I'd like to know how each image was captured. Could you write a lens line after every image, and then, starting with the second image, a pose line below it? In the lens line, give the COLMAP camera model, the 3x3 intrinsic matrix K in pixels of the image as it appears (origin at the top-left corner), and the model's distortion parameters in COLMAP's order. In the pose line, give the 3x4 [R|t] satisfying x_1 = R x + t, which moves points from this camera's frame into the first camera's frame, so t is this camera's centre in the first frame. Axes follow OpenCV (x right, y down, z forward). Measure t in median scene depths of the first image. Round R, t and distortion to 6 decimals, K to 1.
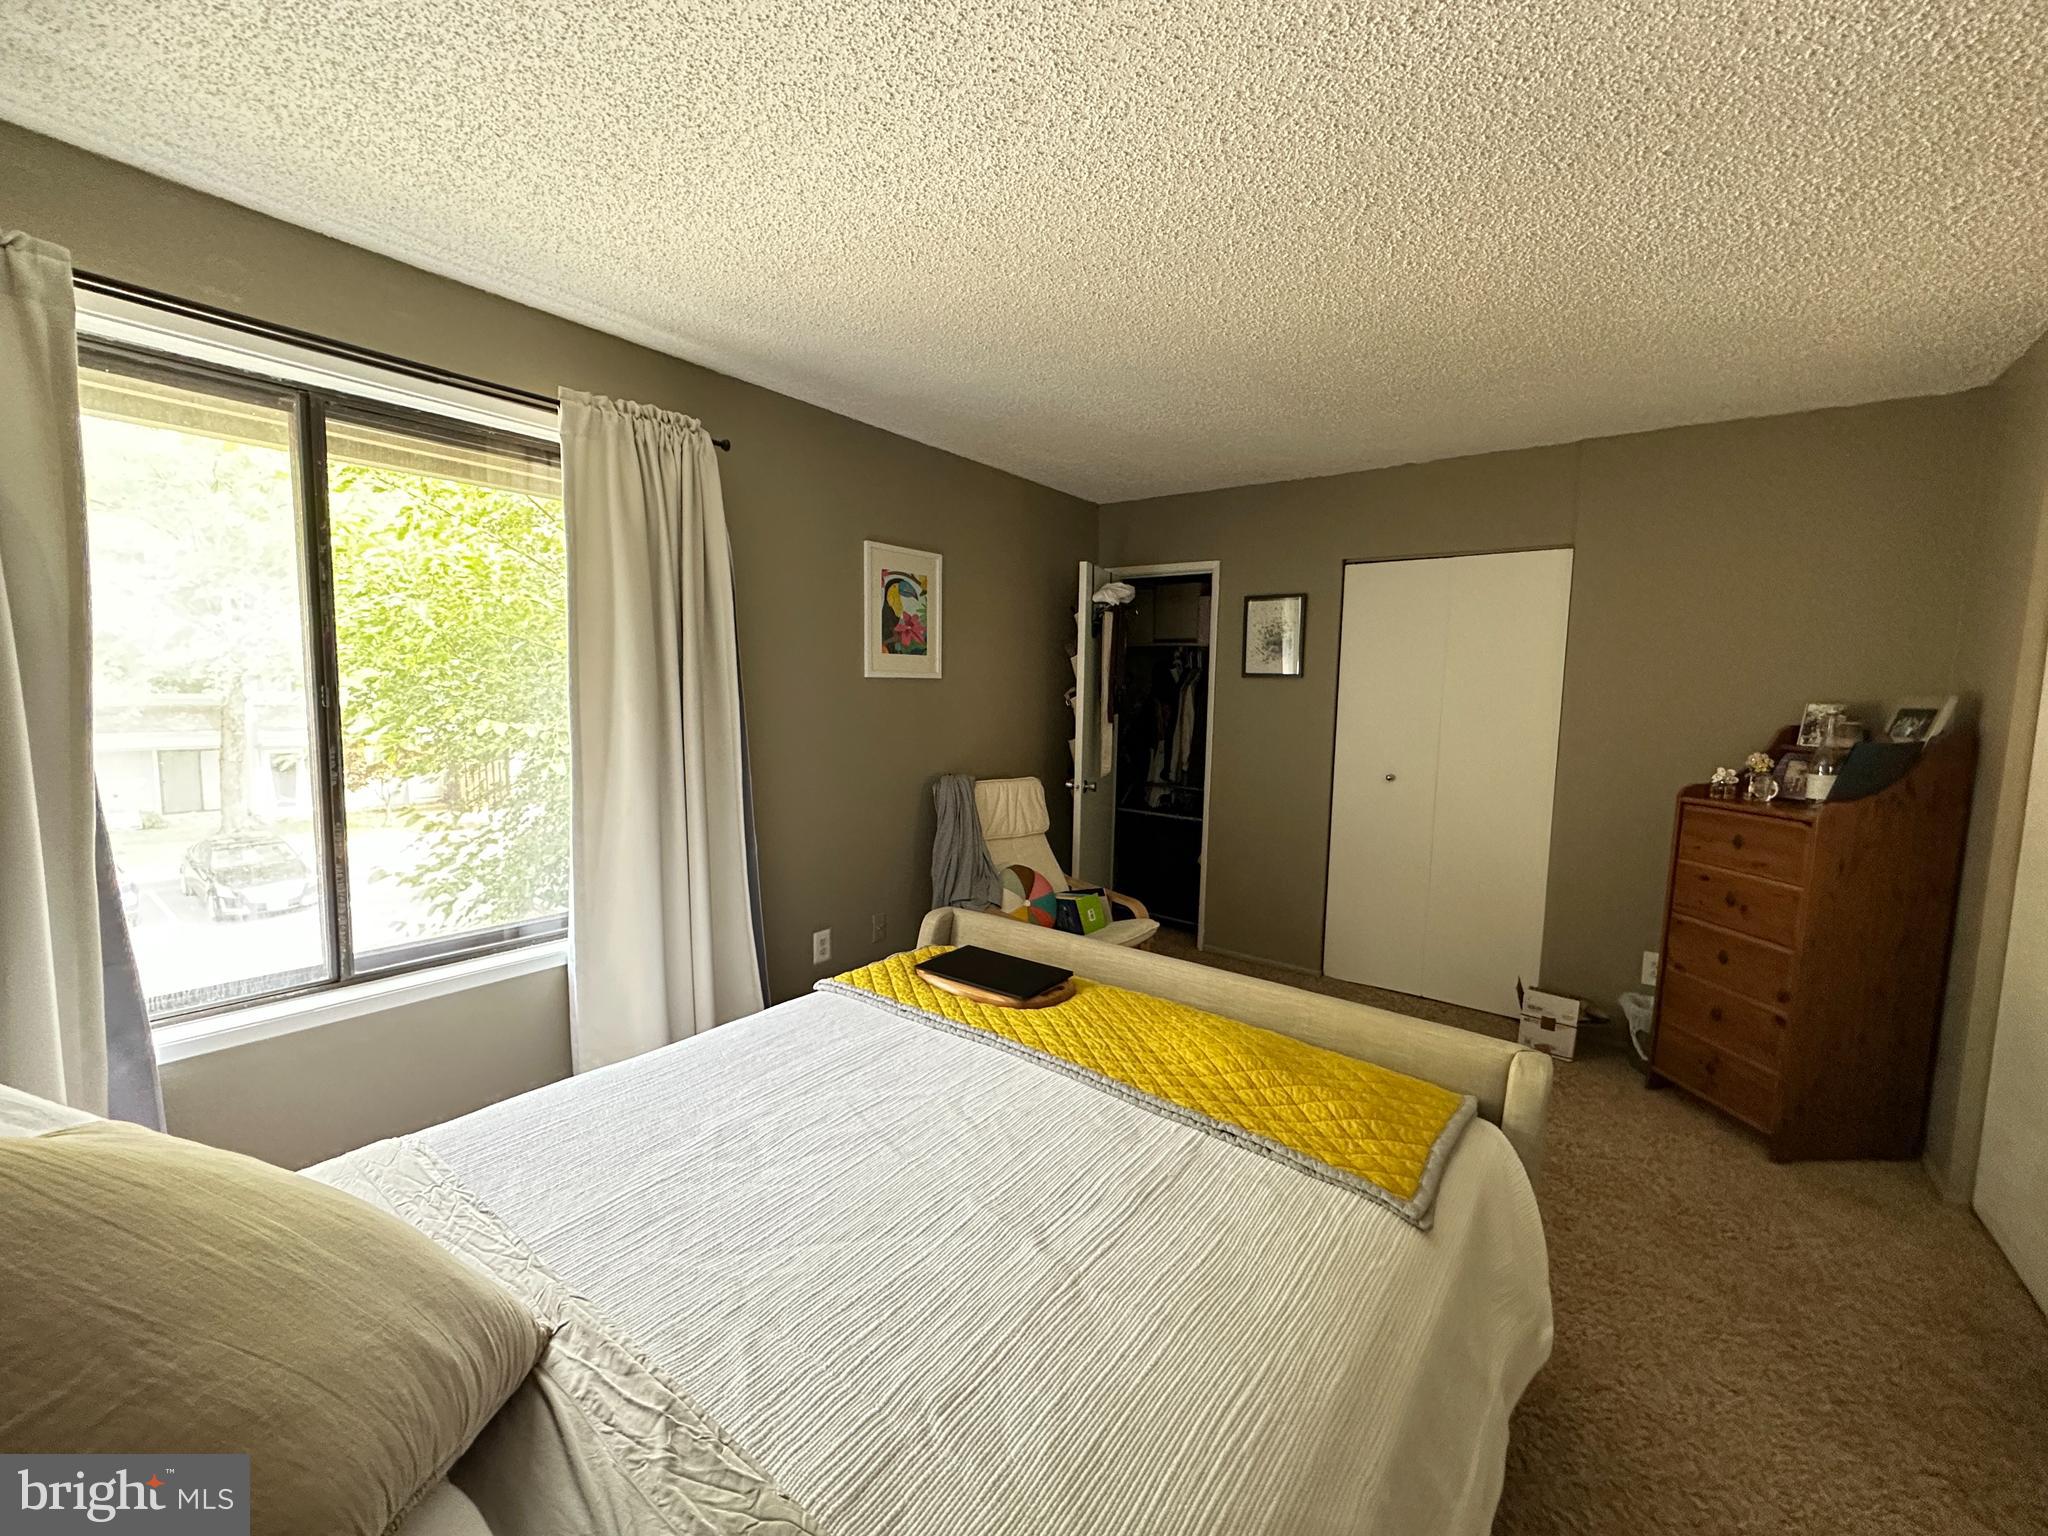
lens RADIAL K [[818.0, 0, 1011.5], [0, 818.0, 775.0], [0, 0, 1]] dist [-0.002356, 0.000164]
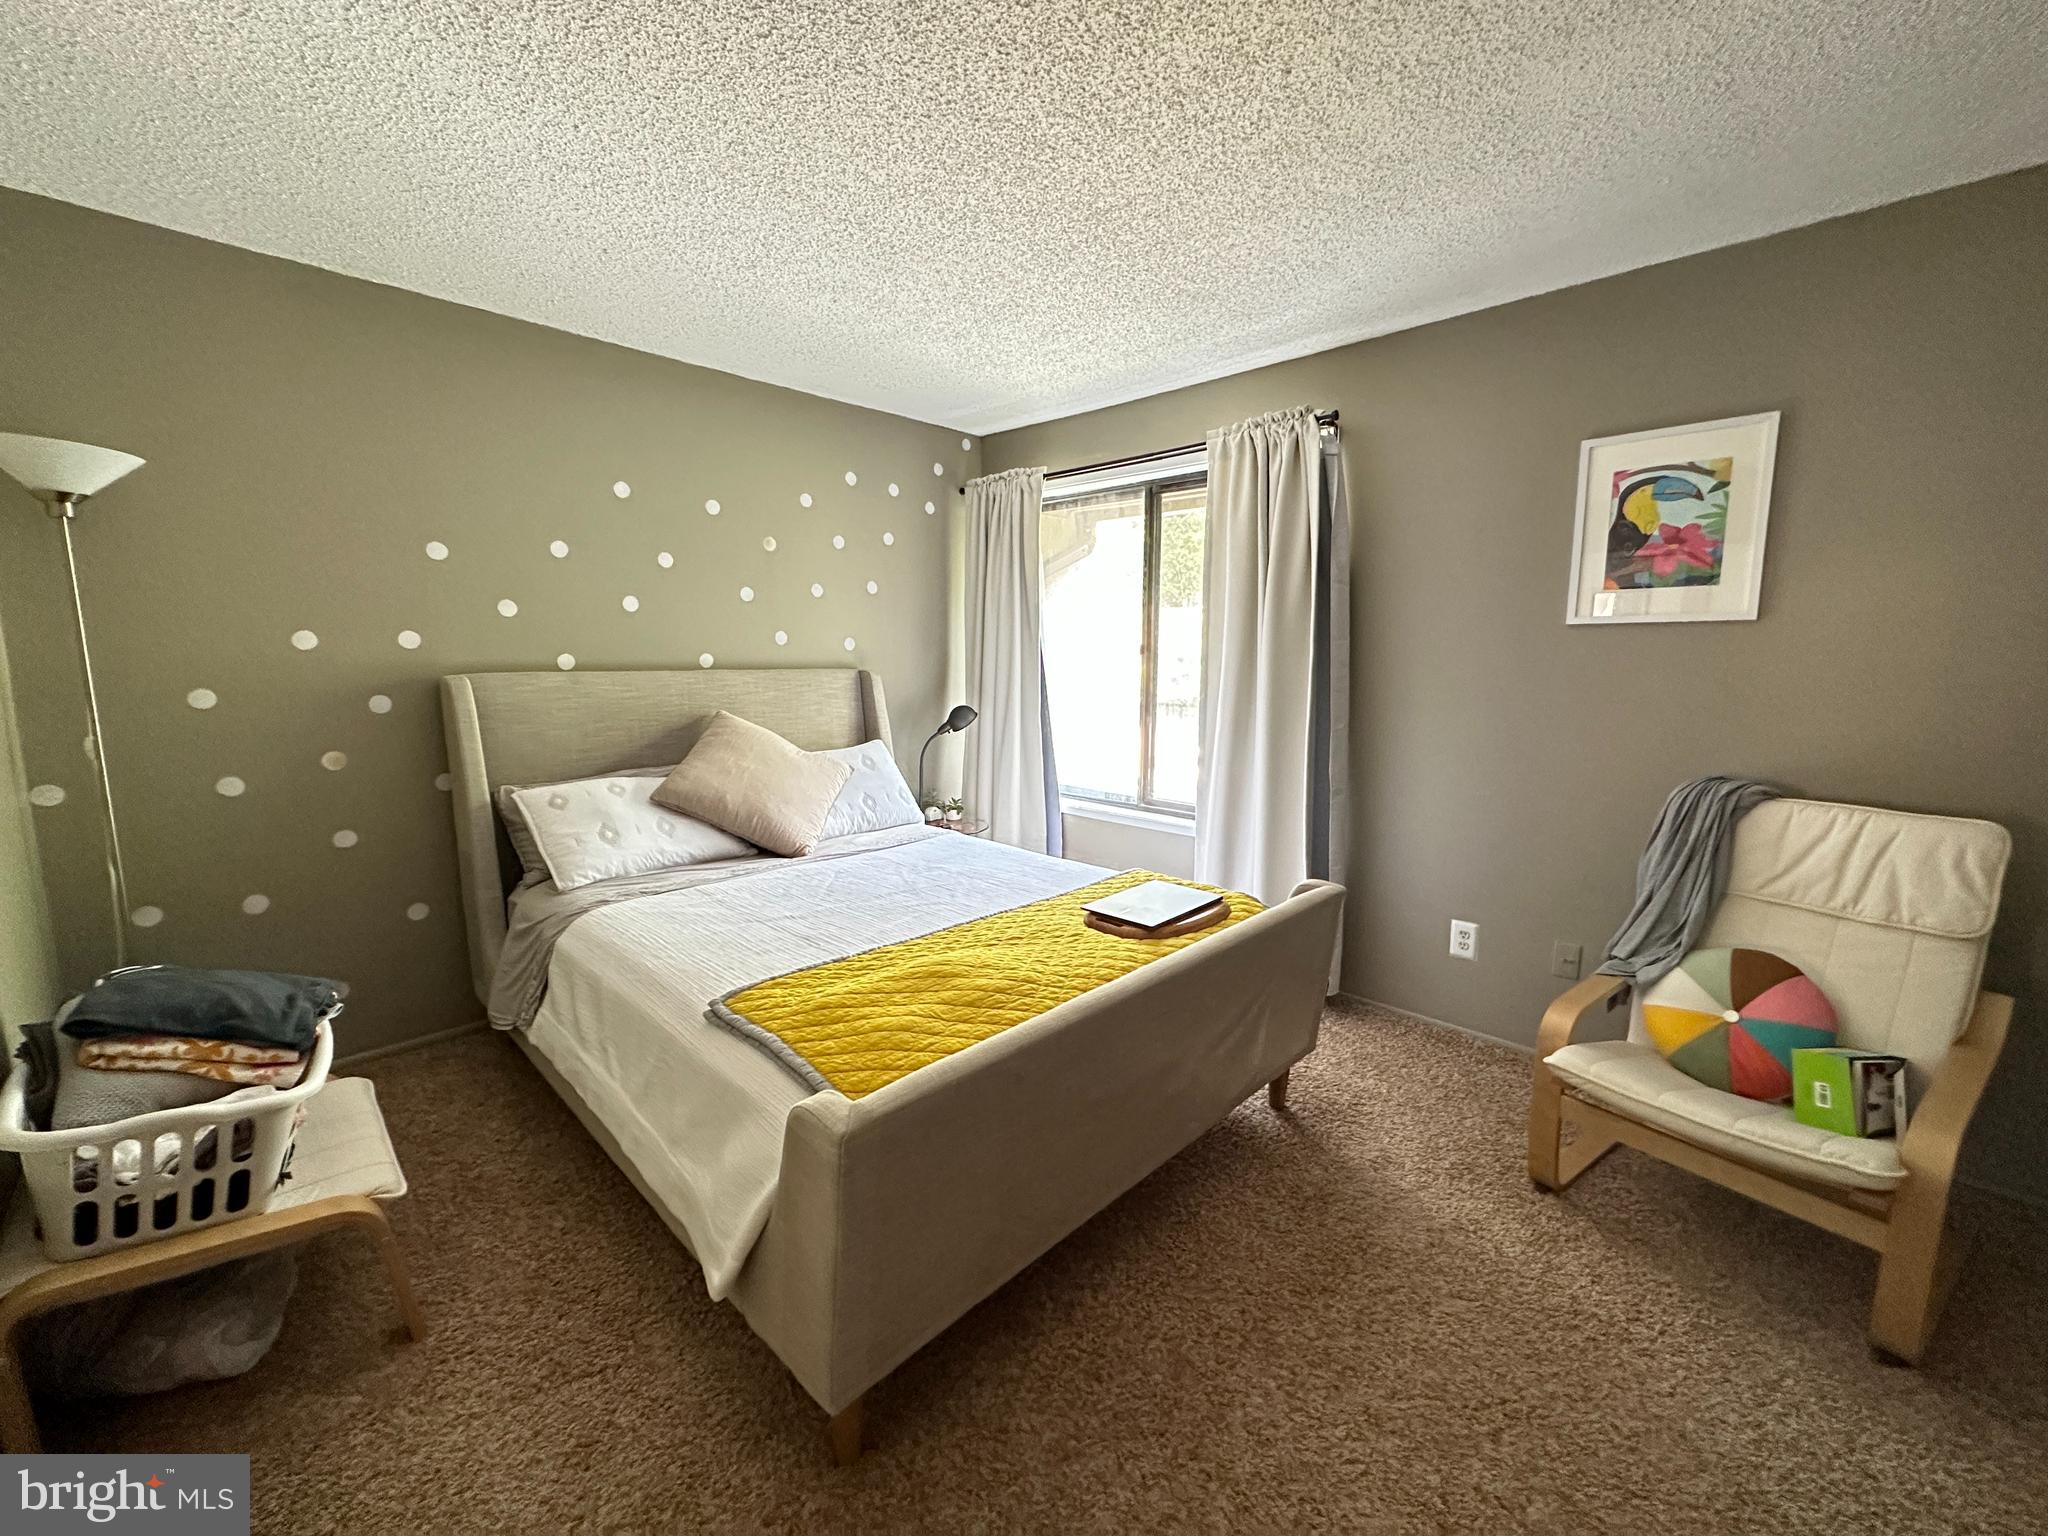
lens RADIAL K [[818.0, 0, 1012.2], [0, 818.0, 759.6], [0, 0, 1]] dist [-0.002356, 0.000164]
pose [[-0.116072, 0.116557, -0.986378, 0.654342], [-0.111689, 0.985260, 0.129568, -0.036641], [0.986941, 0.125207, -0.101343, 0.590165]]
